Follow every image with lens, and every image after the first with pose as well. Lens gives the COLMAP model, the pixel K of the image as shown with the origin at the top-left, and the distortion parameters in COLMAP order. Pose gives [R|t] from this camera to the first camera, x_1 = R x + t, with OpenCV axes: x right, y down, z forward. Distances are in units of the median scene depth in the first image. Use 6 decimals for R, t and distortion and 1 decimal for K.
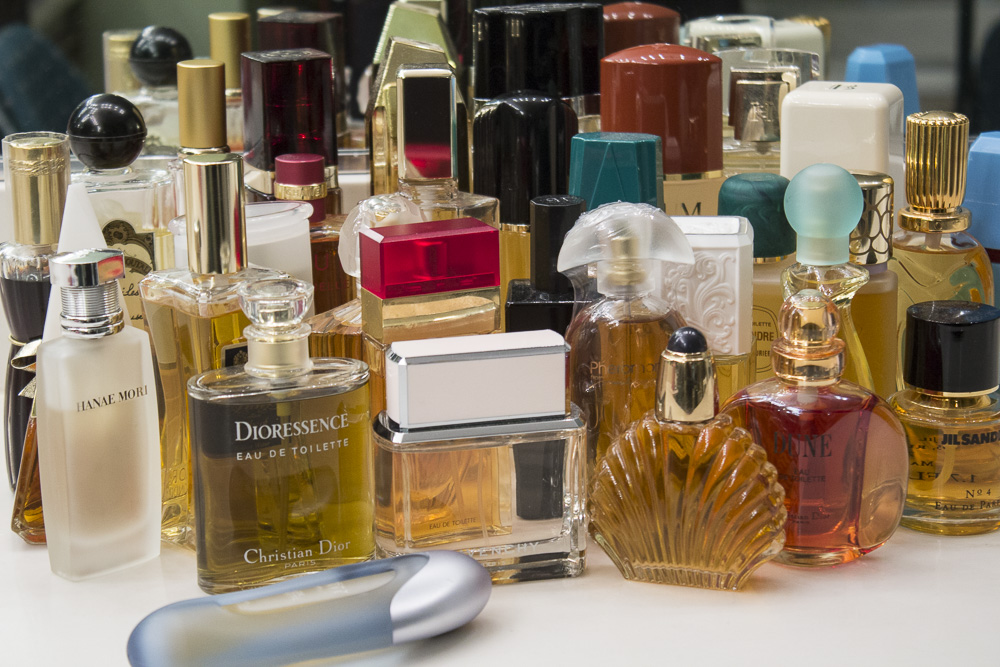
lens RADIAL K [[2290.7, 0, 481.7], [0, 2290.7, 337.0], [0, 0, 1]] dist [0.067277, 0.000000]
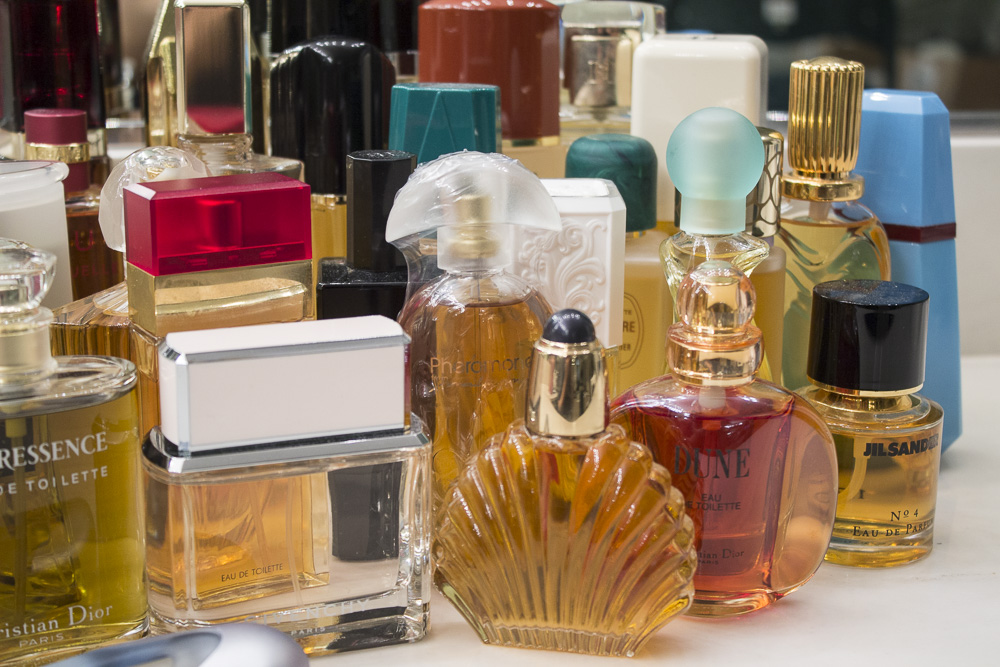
lens RADIAL K [[1719.6, 0, 495.0], [0, 1719.6, 327.3], [0, 0, 1]] dist [-0.009613, 0.000000]
pose [[0.990533, -0.008126, 0.137034, -0.010325], [0.009772, 0.999888, -0.011342, 0.007331], [-0.136926, 0.012574, 0.990501, 0.426401]]
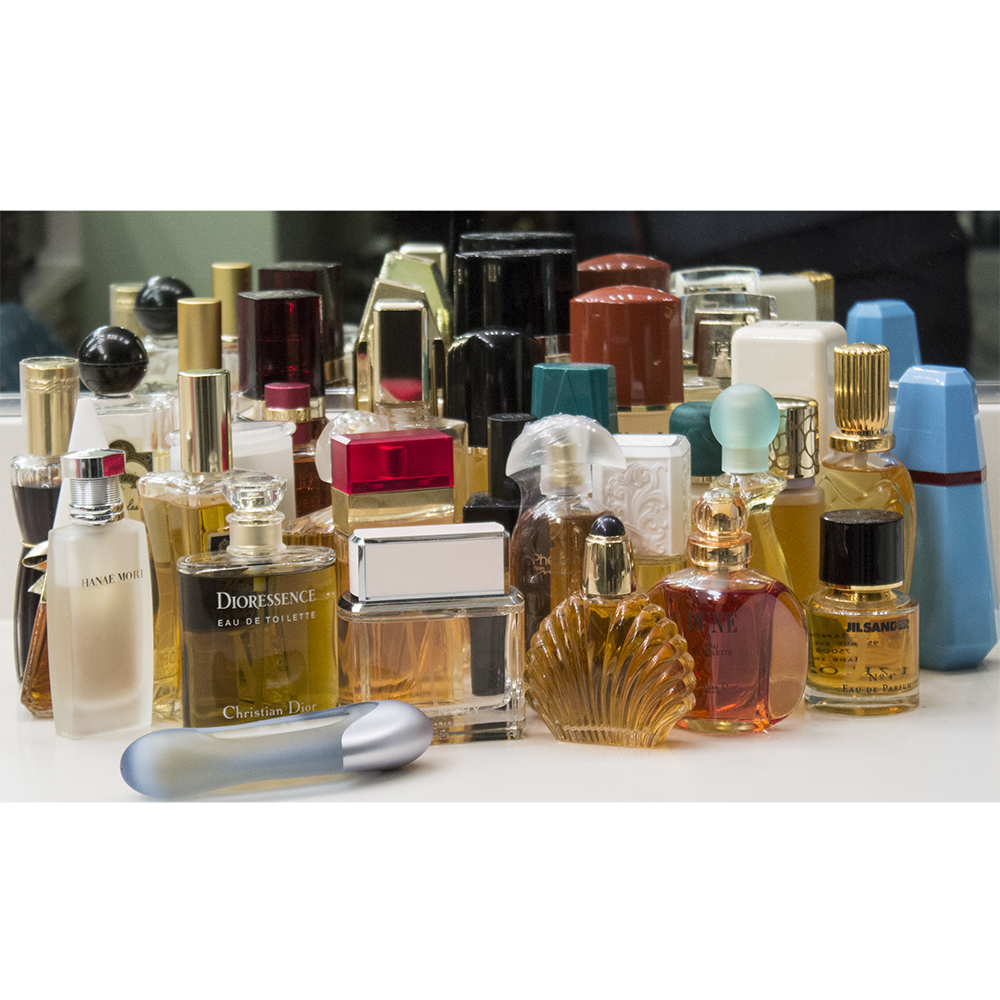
lens RADIAL K [[3341.4, 0, 498.3], [0, 3341.4, 498.5], [0, 0, 1]] dist [0.025931, 0.000000]
pose [[0.999020, 0.007773, -0.043579, 0.102480], [-0.011662, 0.995898, -0.089730, 0.132339], [0.042703, 0.090150, 0.995012, -0.646599]]
